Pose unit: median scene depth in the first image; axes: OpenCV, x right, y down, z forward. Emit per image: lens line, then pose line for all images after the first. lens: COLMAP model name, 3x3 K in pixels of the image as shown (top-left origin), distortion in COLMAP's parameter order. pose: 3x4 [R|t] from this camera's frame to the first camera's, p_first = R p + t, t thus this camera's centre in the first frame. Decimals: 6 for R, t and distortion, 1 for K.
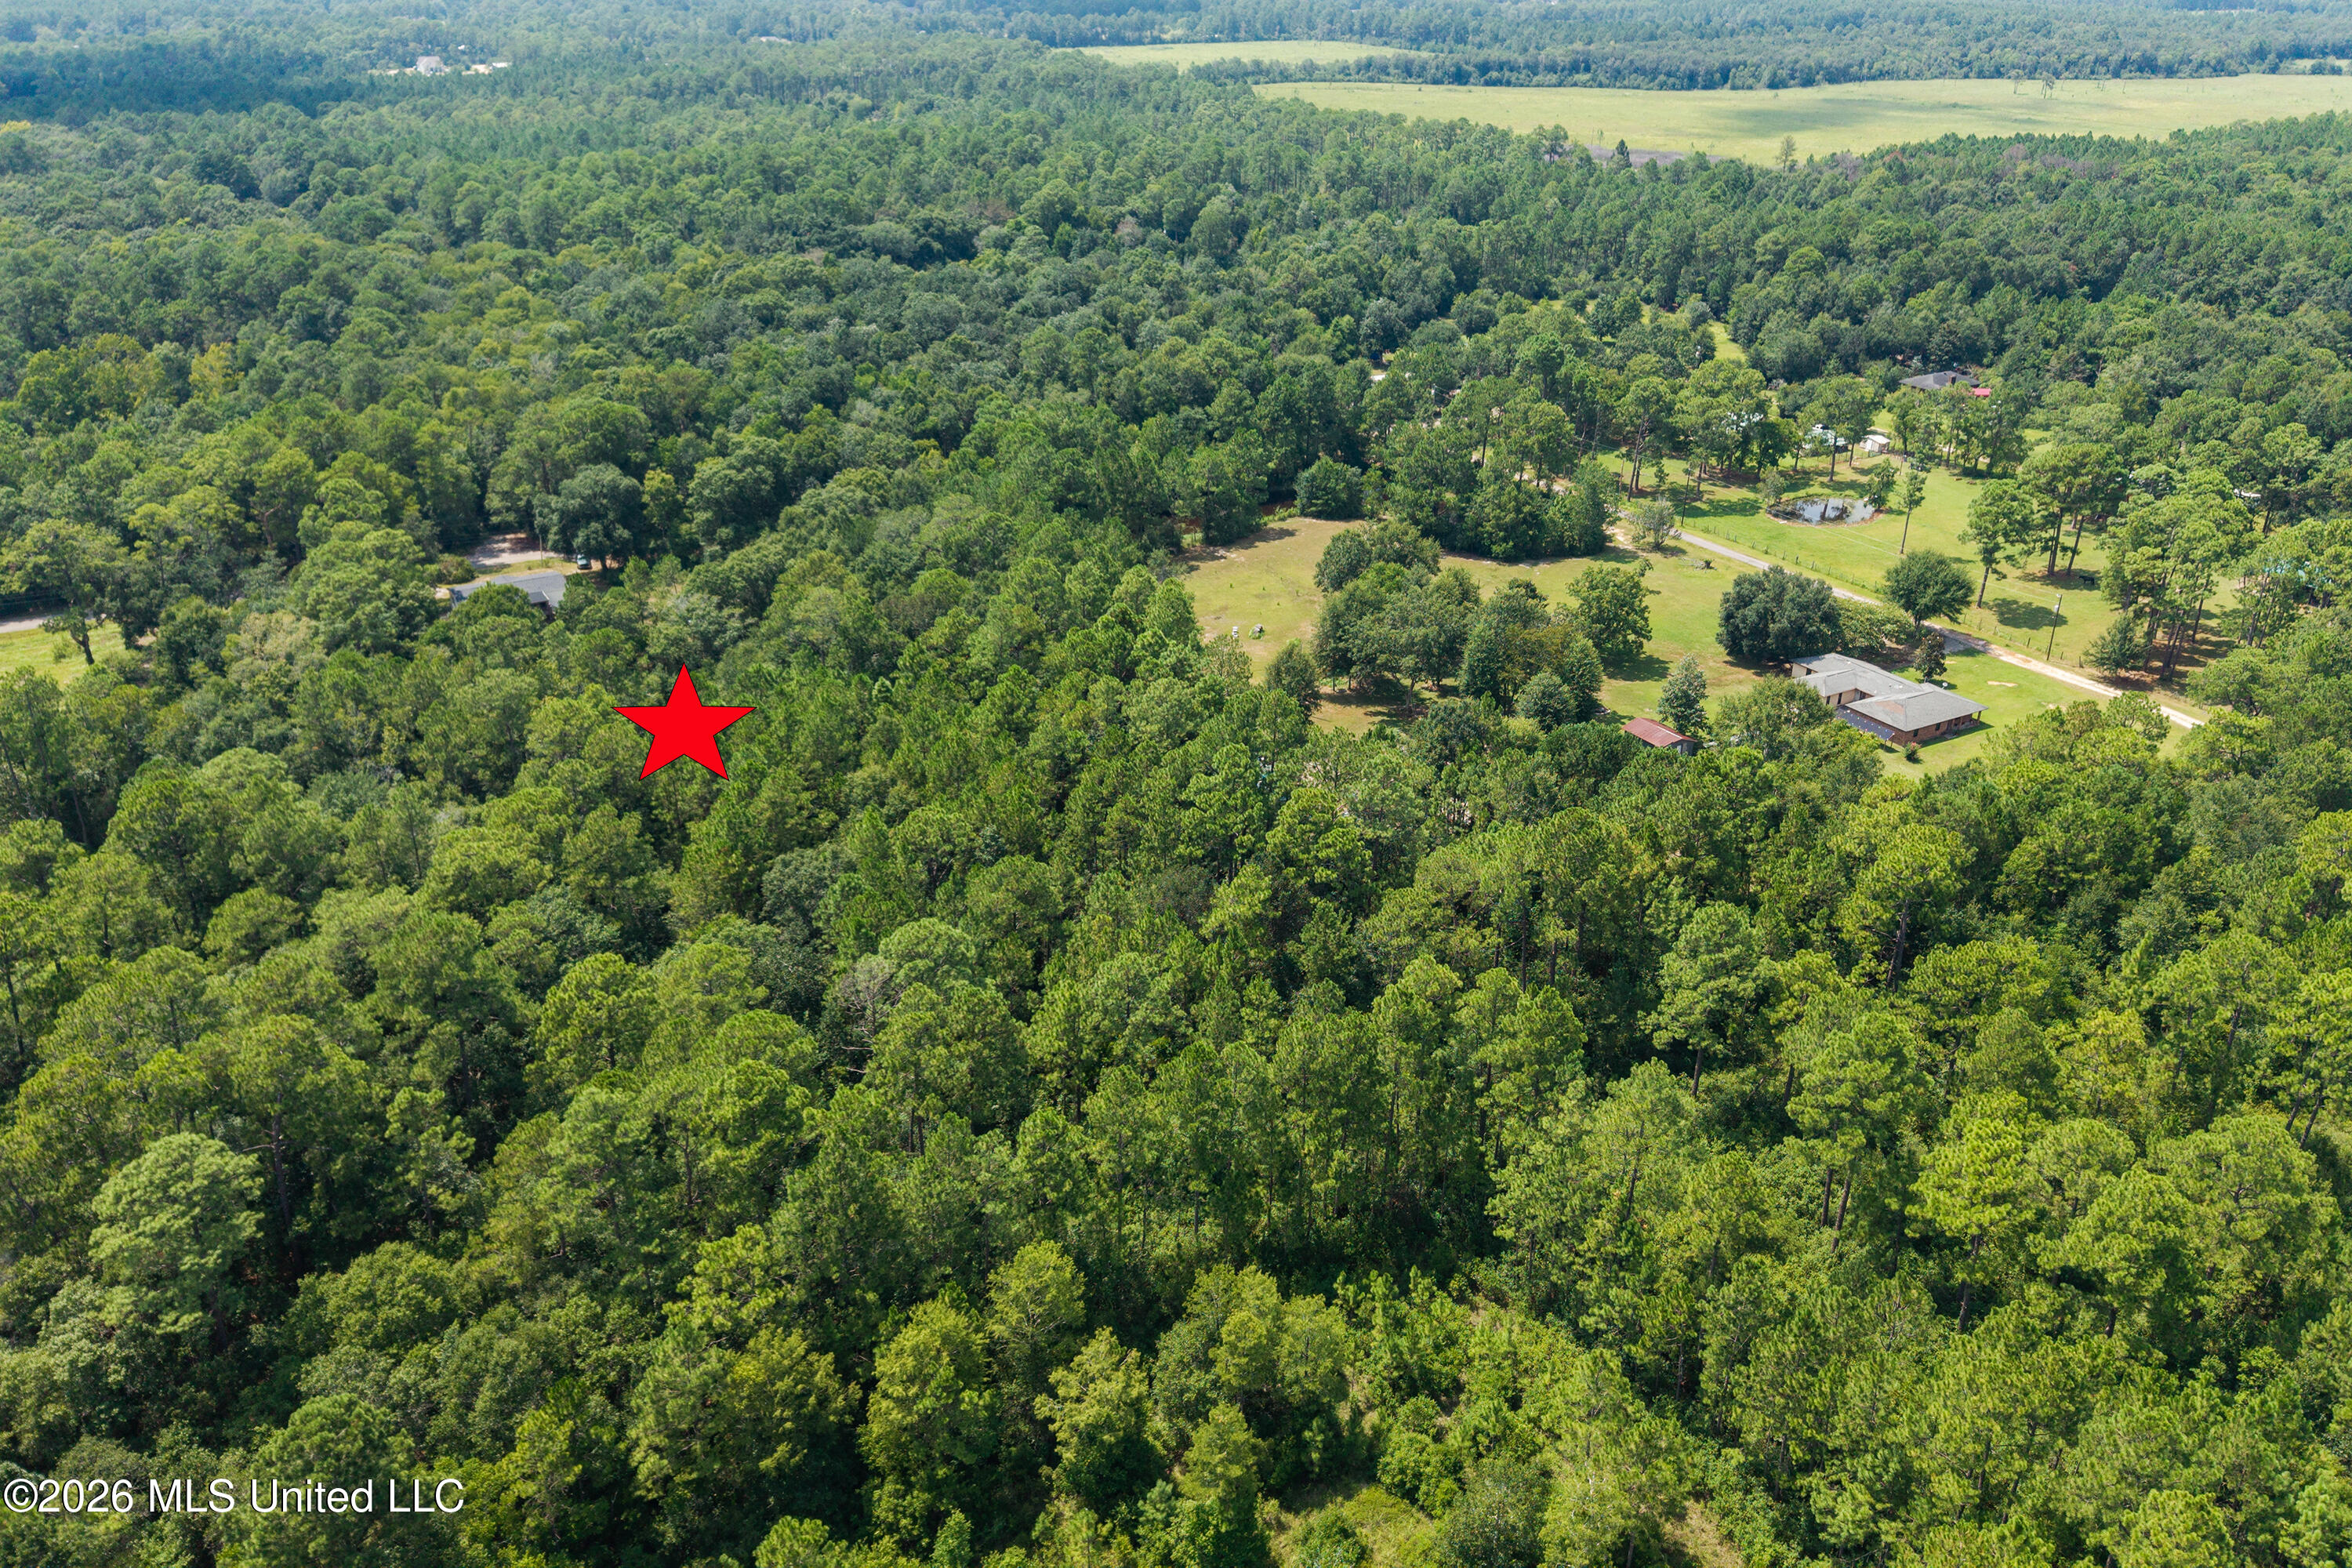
lens RADIAL K [[1773.3, 0, 1170.4], [0, 1773.3, 779.0], [0, 0, 1]] dist [0.090085, -0.206458]
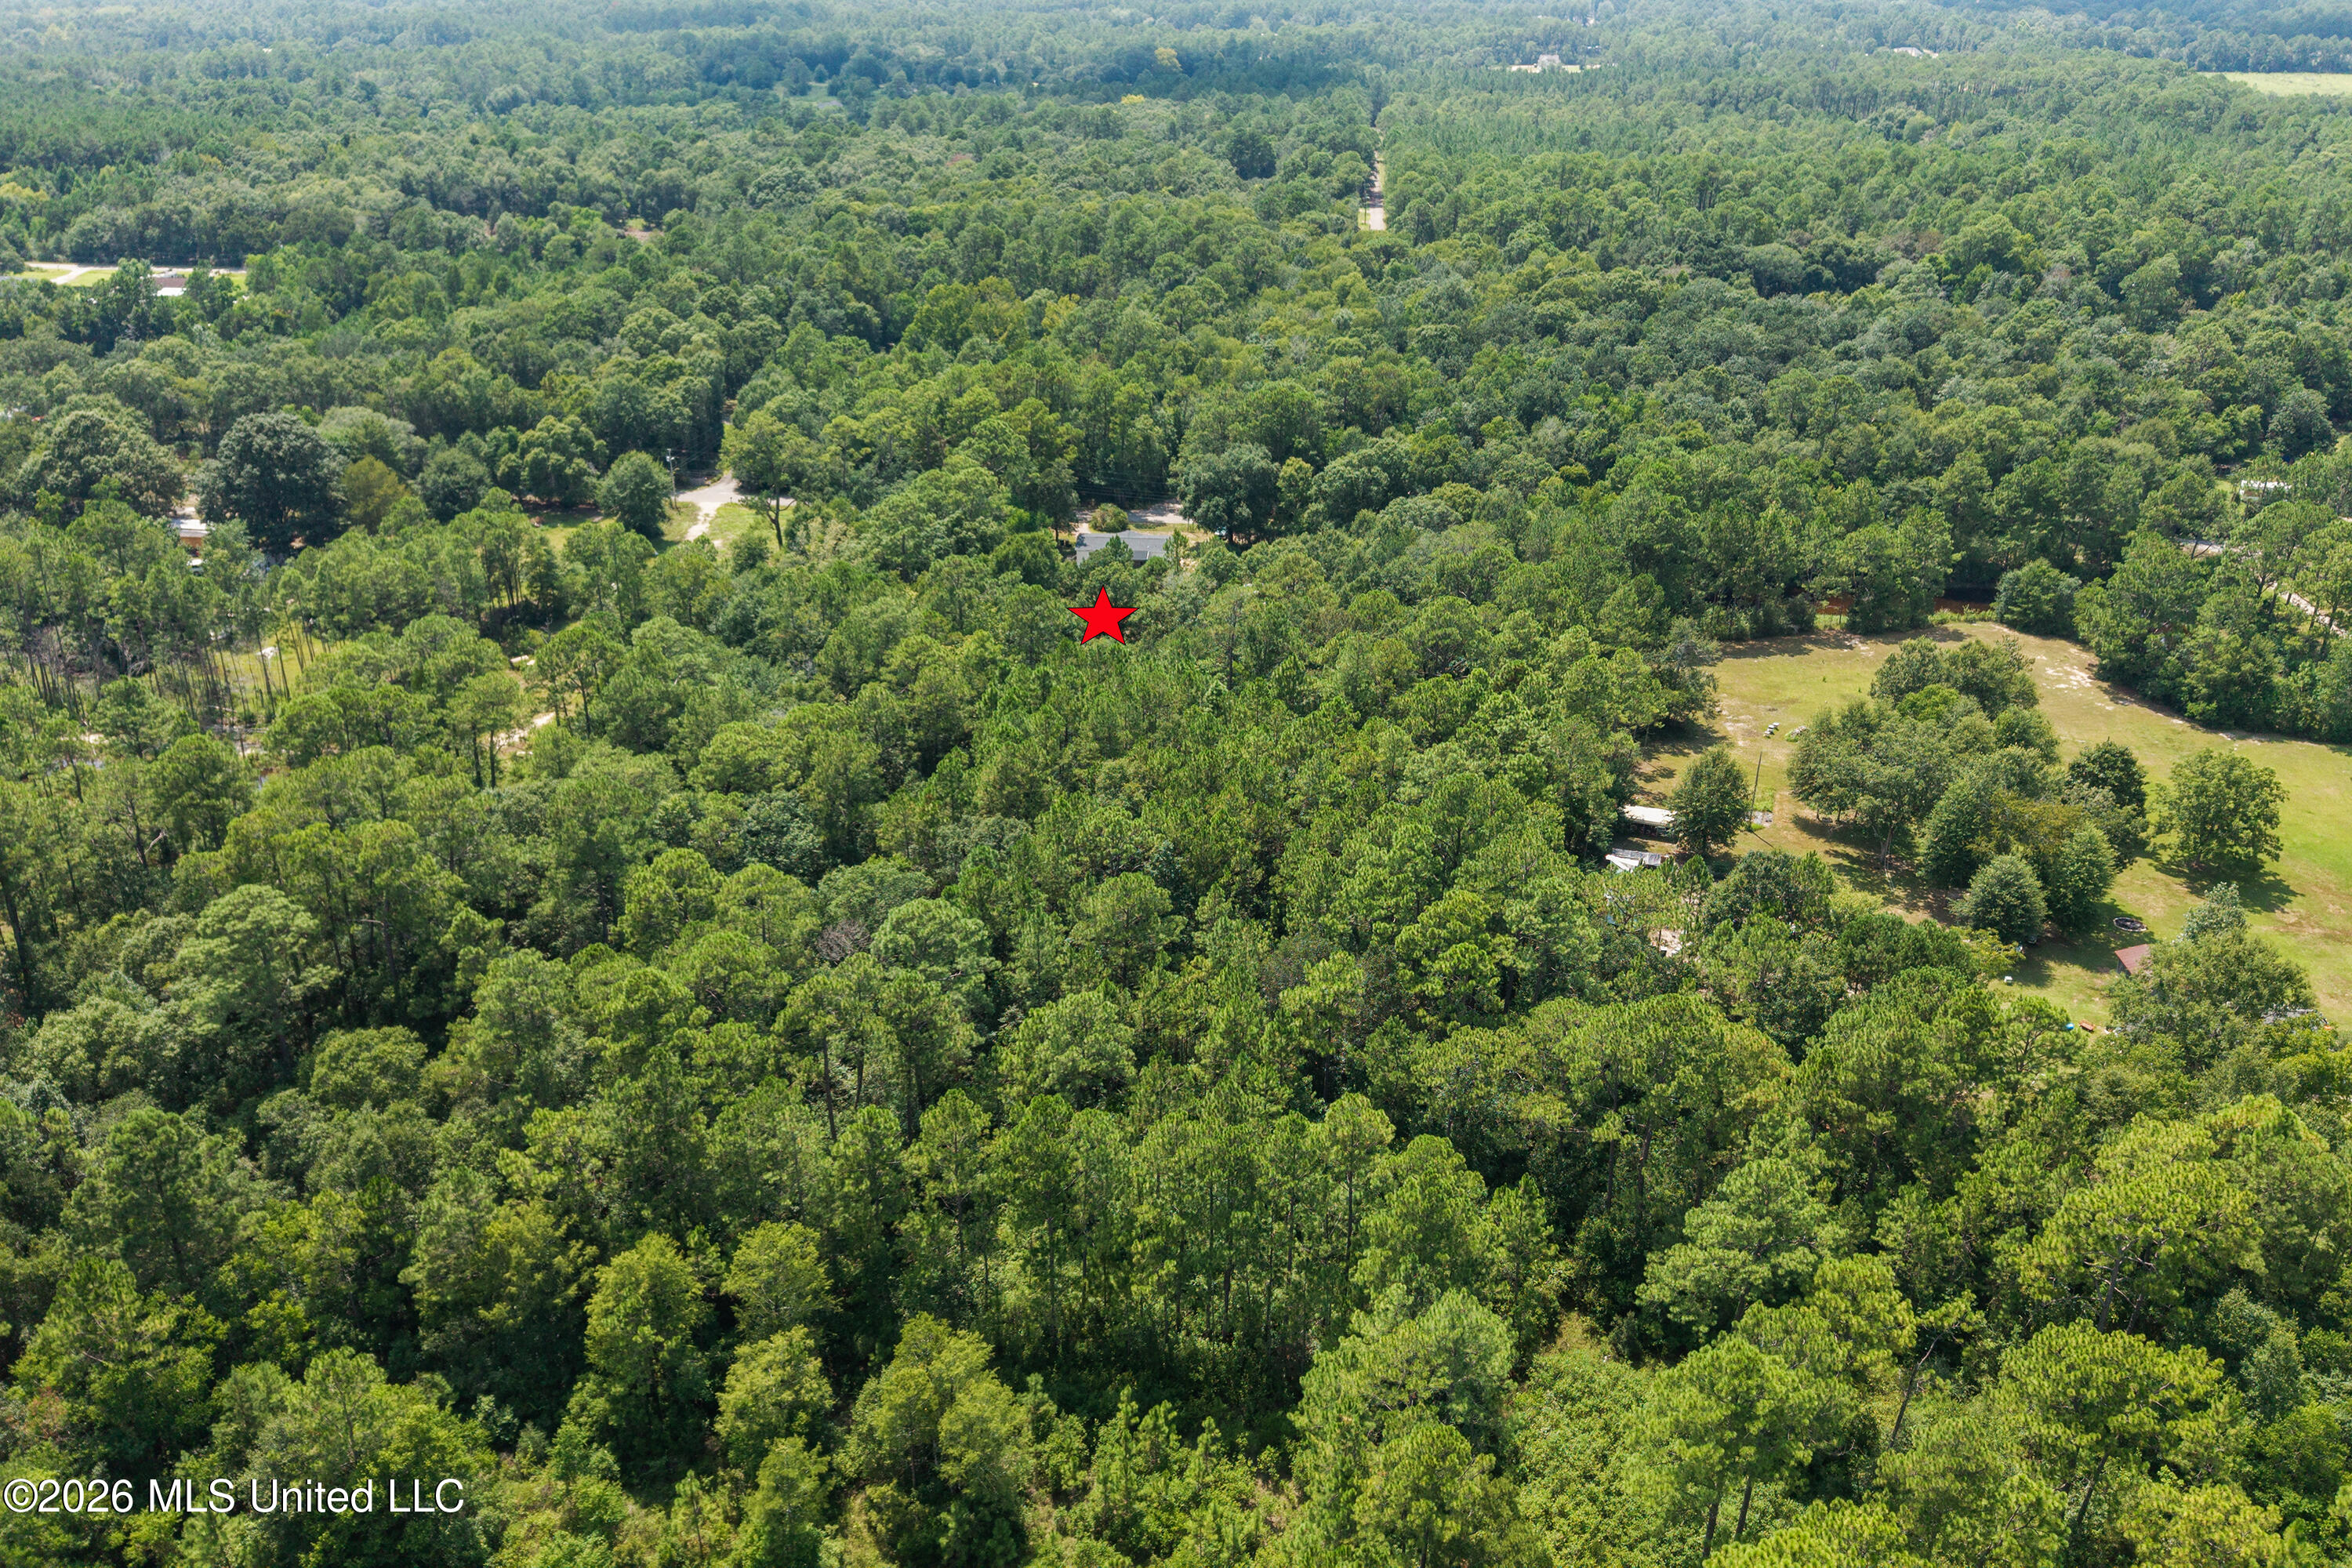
lens RADIAL K [[1773.3, 0, 1170.4], [0, 1773.3, 779.0], [0, 0, 1]] dist [0.090085, -0.206458]
pose [[0.830744, 0.238881, -0.502792, 0.211553], [-0.240733, 0.968582, 0.062428, -0.037586], [0.501908, 0.069177, 0.862150, 0.082060]]
